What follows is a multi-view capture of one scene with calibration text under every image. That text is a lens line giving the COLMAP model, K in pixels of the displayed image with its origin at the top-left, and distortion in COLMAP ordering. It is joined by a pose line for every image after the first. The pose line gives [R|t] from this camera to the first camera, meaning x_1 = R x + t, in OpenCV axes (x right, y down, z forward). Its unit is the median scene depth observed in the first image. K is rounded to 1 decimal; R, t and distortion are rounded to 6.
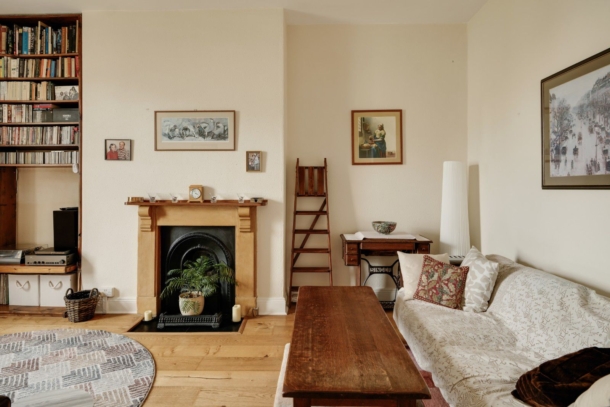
lens RADIAL K [[341.0, 0, 304.9], [0, 341.0, 186.9], [0, 0, 1]] dist [-0.001990, 0.000454]
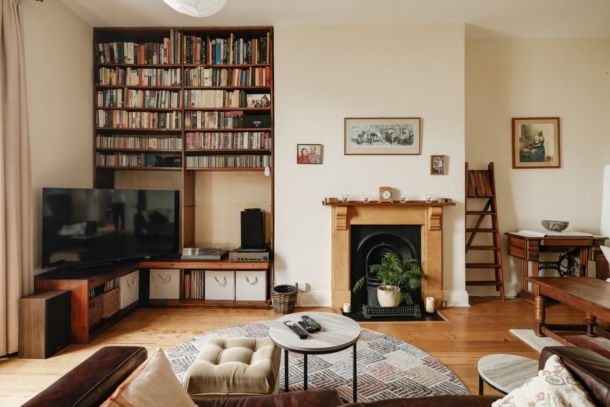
lens RADIAL K [[333.4, 0, 303.8], [0, 333.4, 195.9], [0, 0, 1]] dist [-0.005294, -0.000174]
pose [[0.999907, -0.001357, 0.013584, -0.582514], [0.001296, 0.999989, 0.004528, 0.017933], [-0.013590, -0.004510, 0.999897, -0.047775]]
